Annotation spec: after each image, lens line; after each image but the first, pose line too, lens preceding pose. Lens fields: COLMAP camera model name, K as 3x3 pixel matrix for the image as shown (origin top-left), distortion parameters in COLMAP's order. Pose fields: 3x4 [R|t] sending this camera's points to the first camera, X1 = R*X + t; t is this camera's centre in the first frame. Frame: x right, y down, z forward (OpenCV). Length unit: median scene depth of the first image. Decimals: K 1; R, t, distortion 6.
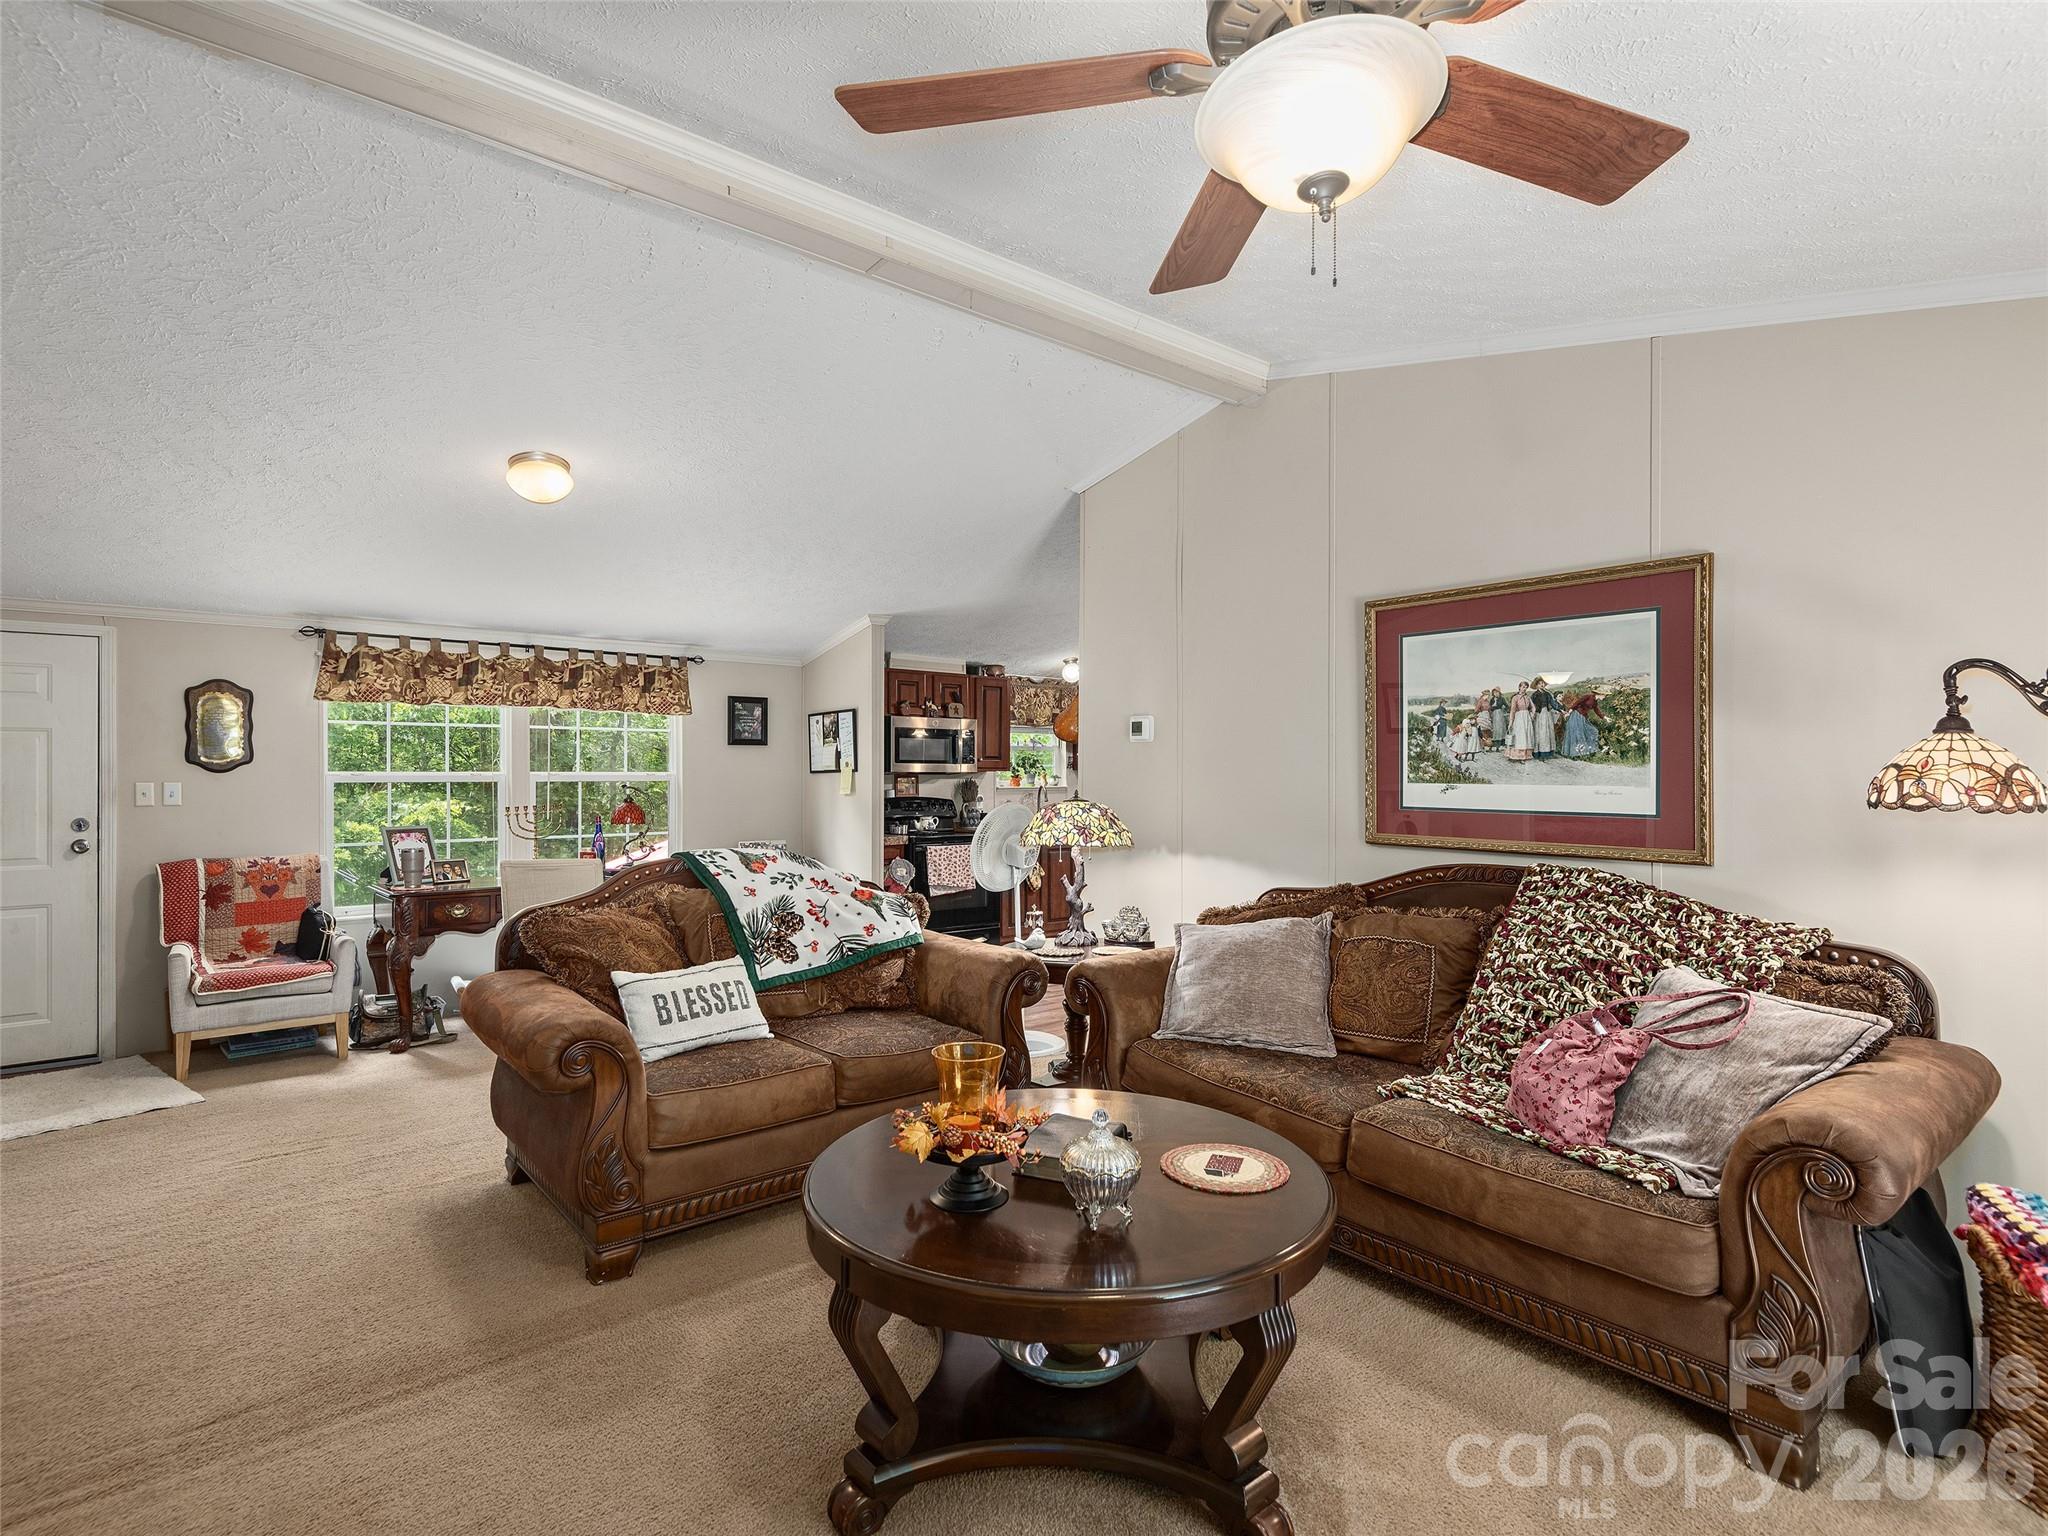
lens RADIAL K [[1021.9, 0, 1024.0], [0, 1021.9, 768.0], [0, 0, 1]] dist [0.036226, -0.026936]
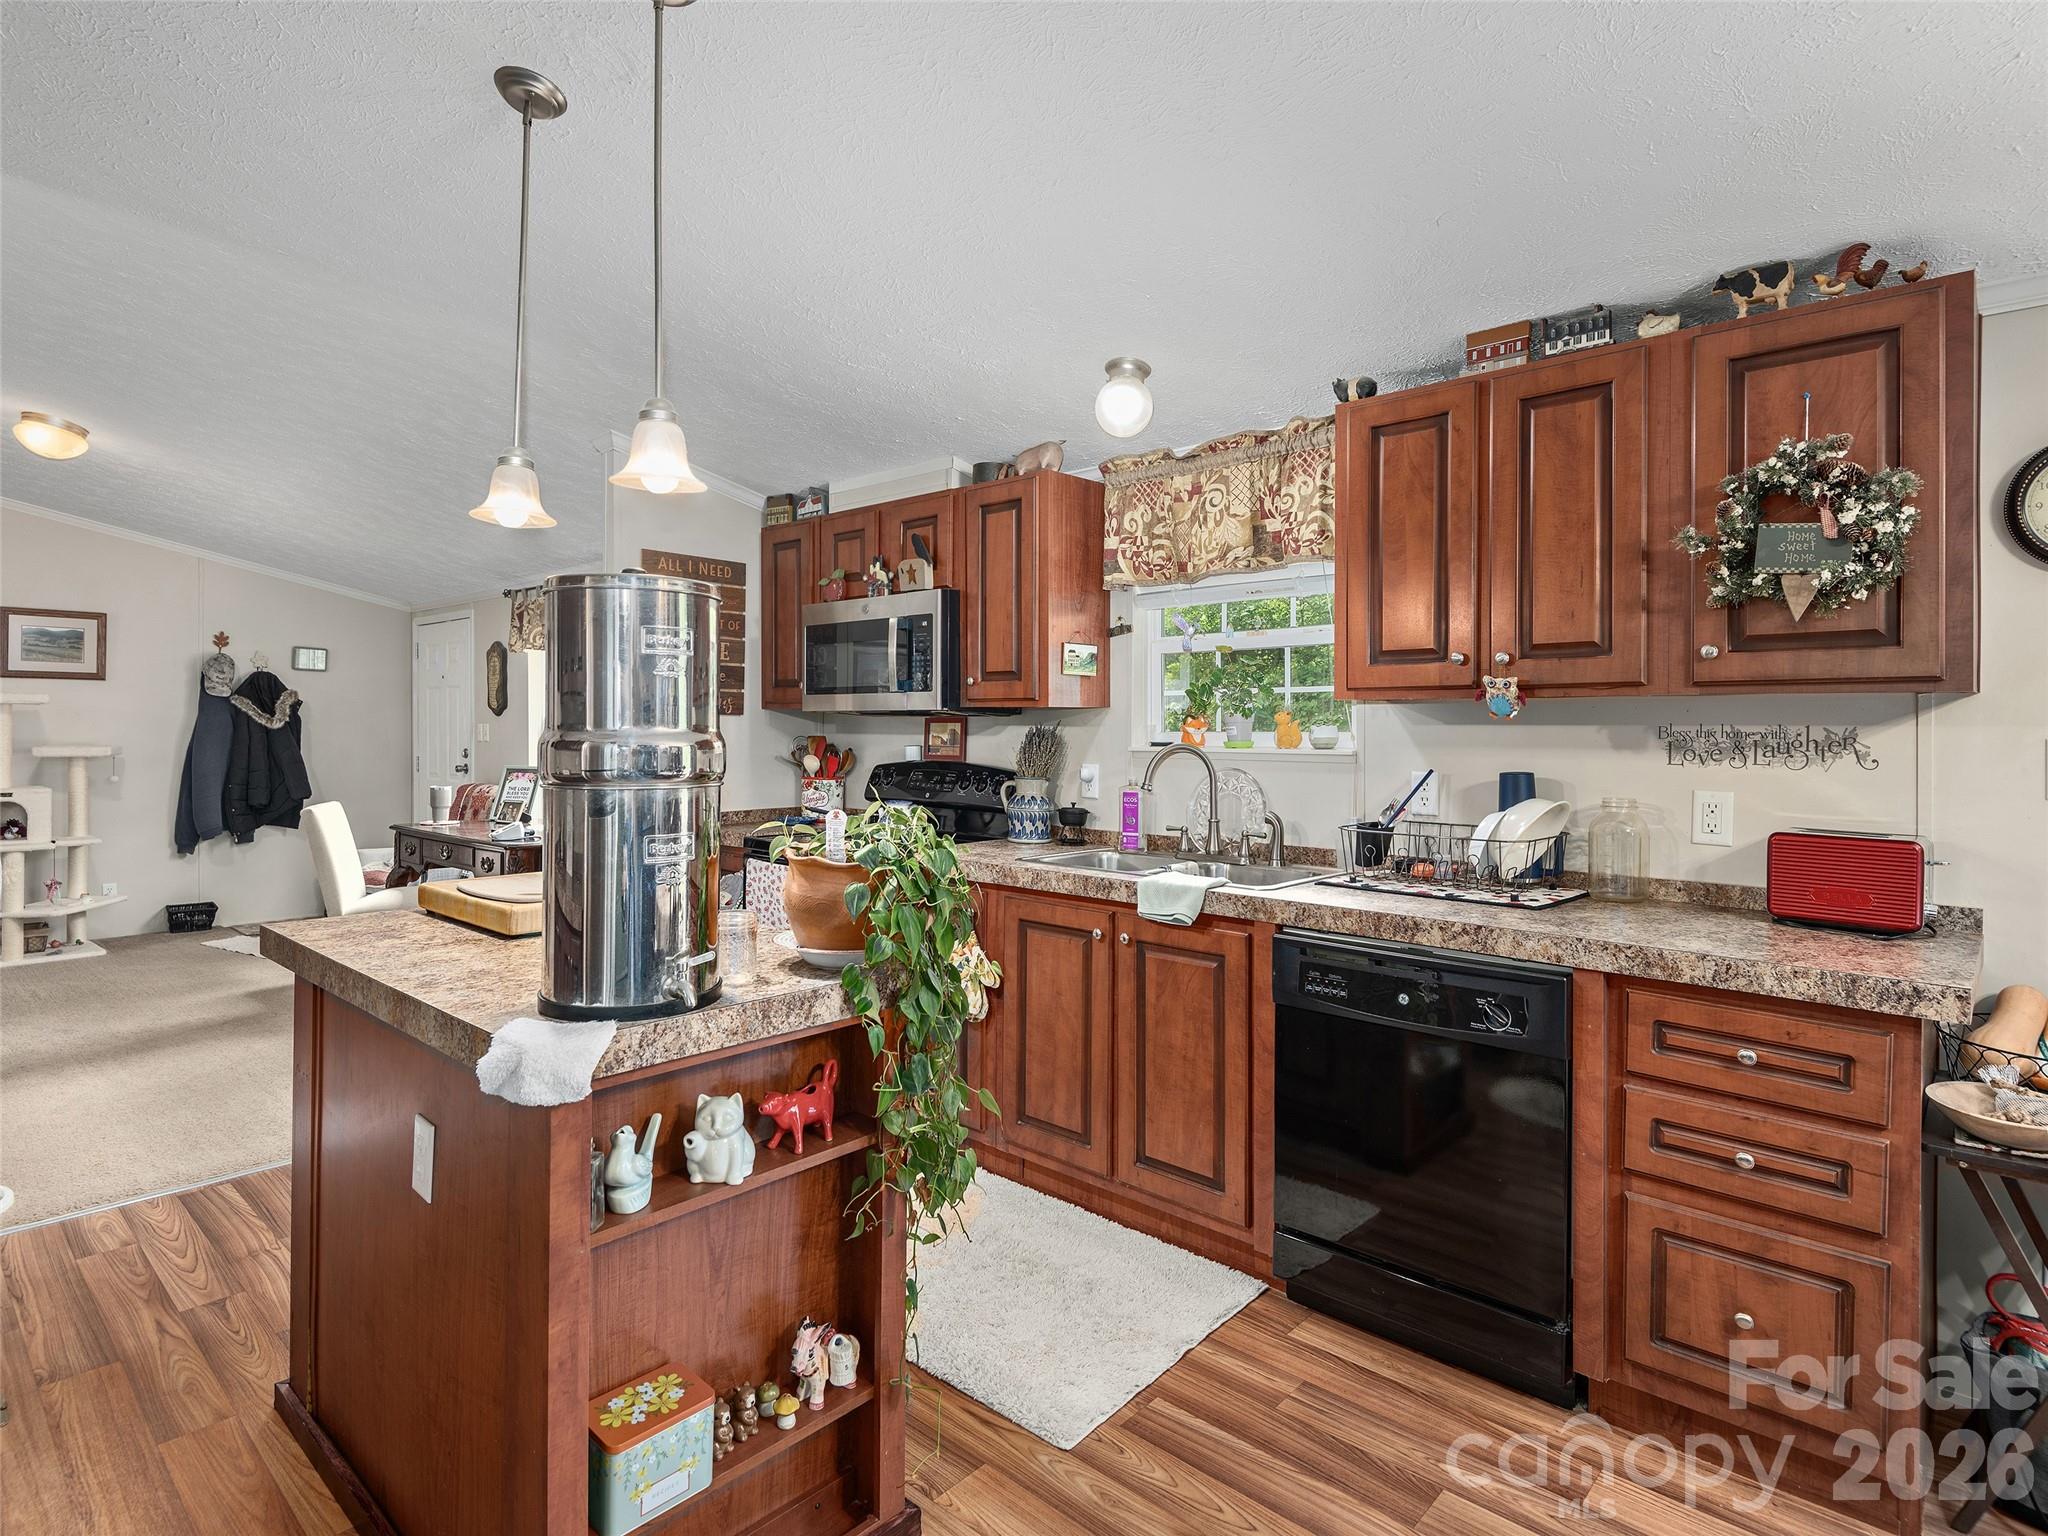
lens RADIAL K [[1021.9, 0, 1024.0], [0, 1021.9, 768.0], [0, 0, 1]] dist [0.036226, -0.026936]
pose [[0.179063, 0.036157, -0.983173, 0.370349], [-0.006557, 0.999346, 0.035558, 0.012685], [0.983816, 0.000079, 0.179183, 0.920396]]
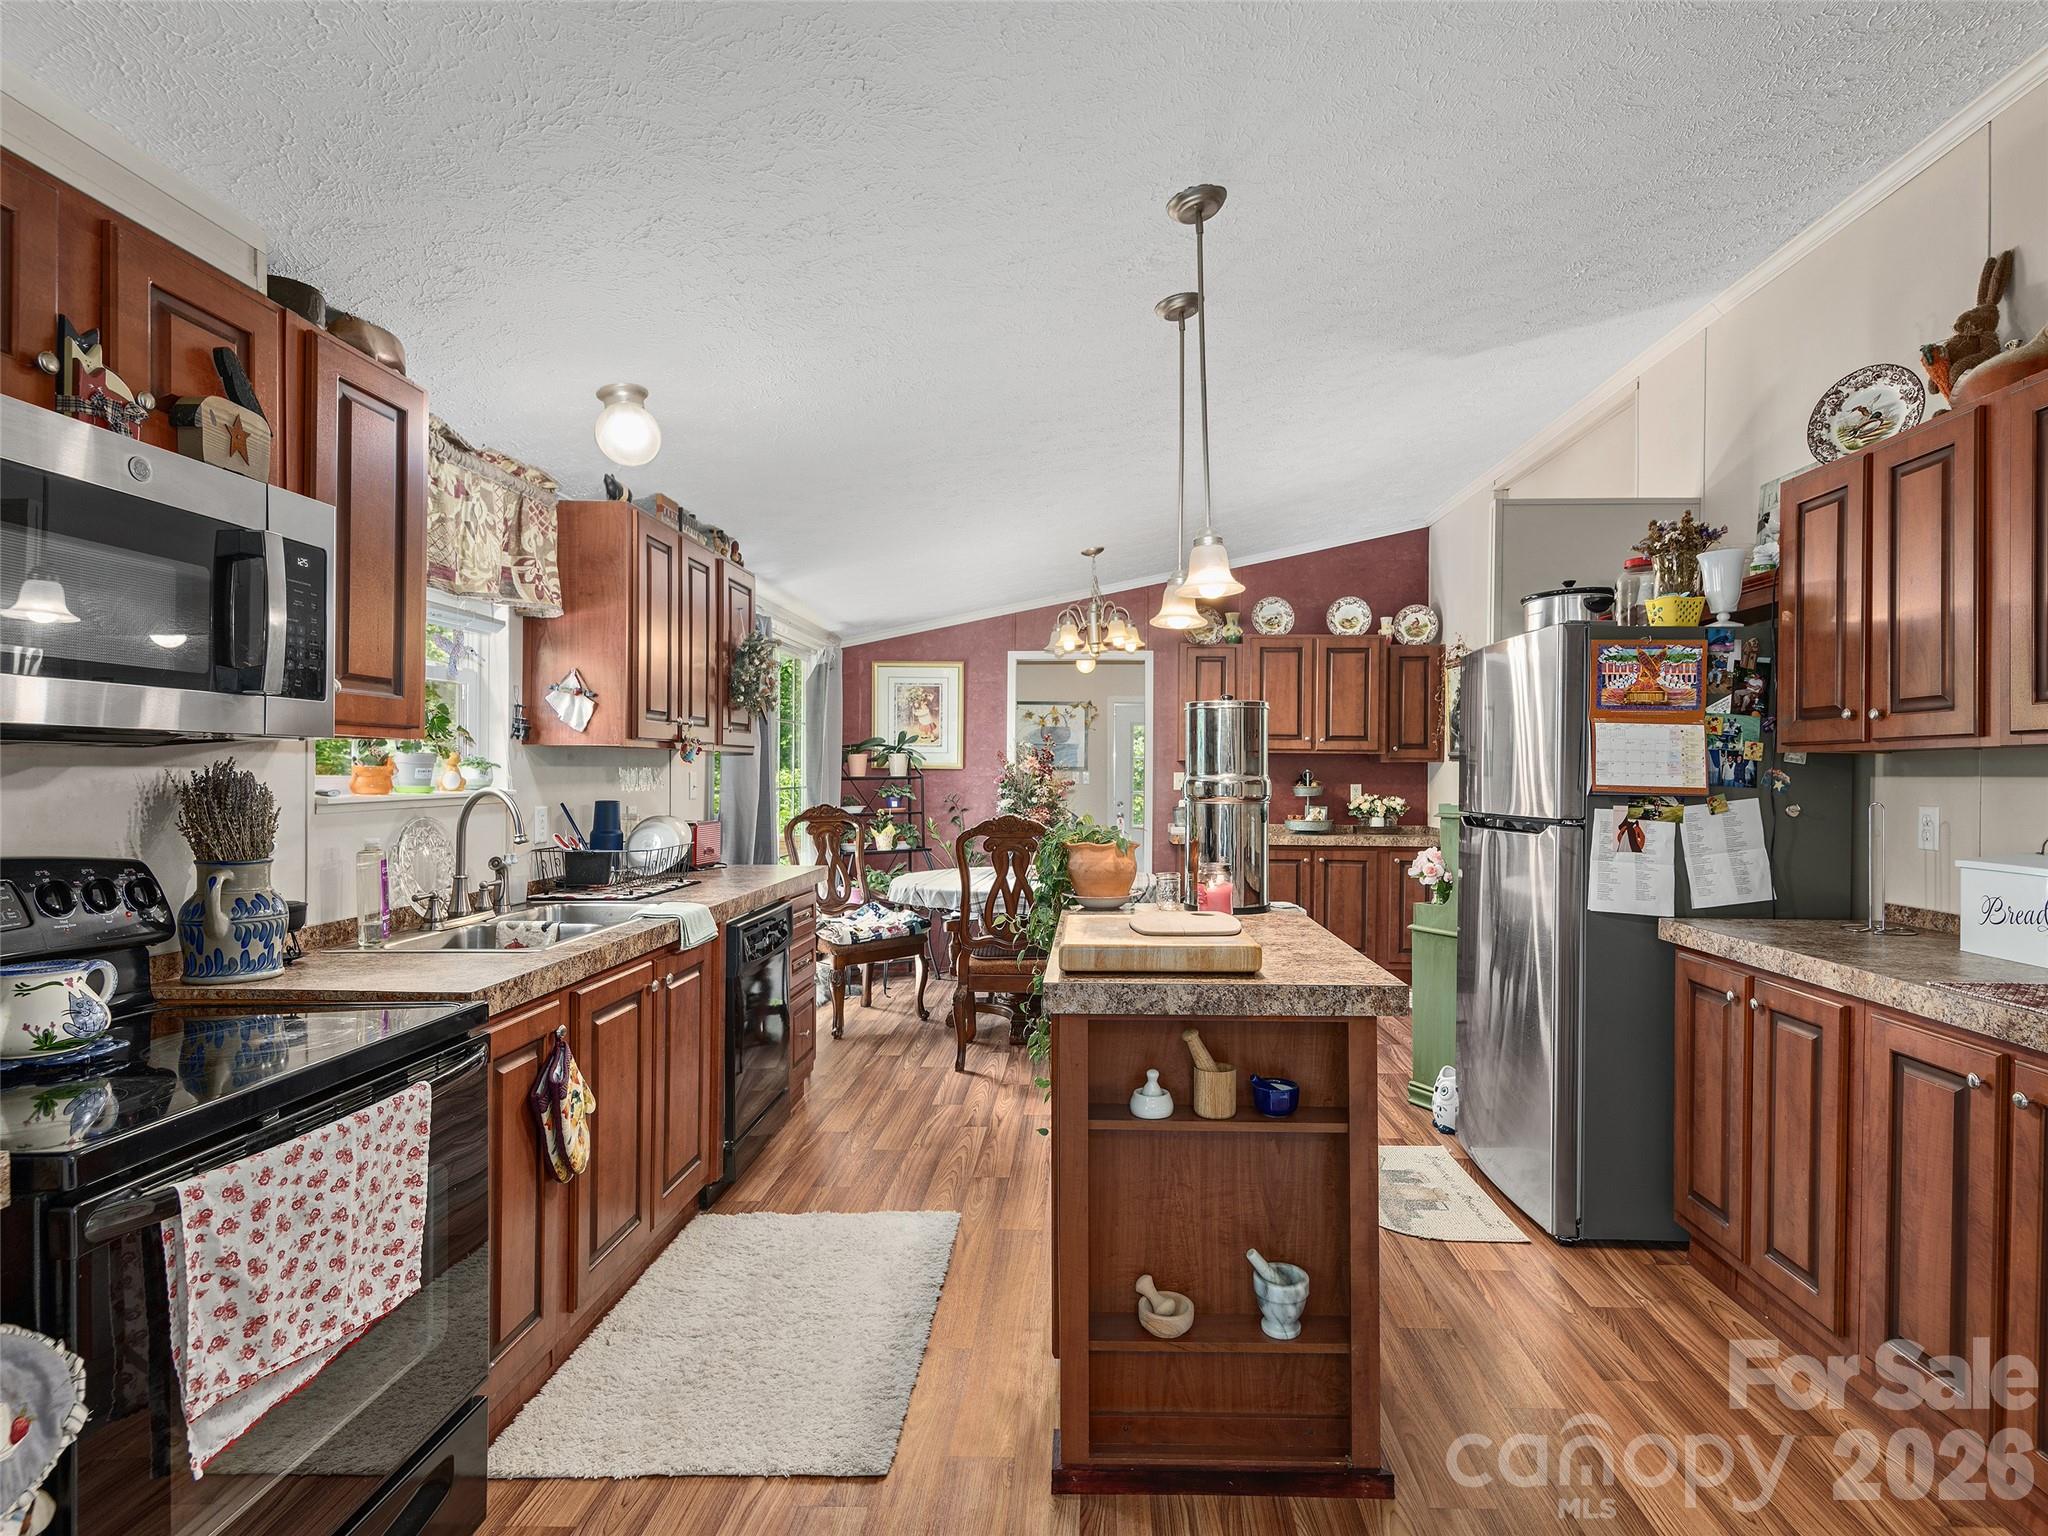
lens RADIAL K [[1021.9, 0, 1024.0], [0, 1021.9, 768.0], [0, 0, 1]] dist [0.036226, -0.026936]
pose [[0.668849, 0.006784, 0.743367, -0.110847], [-0.005839, 0.999975, -0.003873, 0.011060], [-0.743375, -0.001750, 0.668872, 0.703180]]
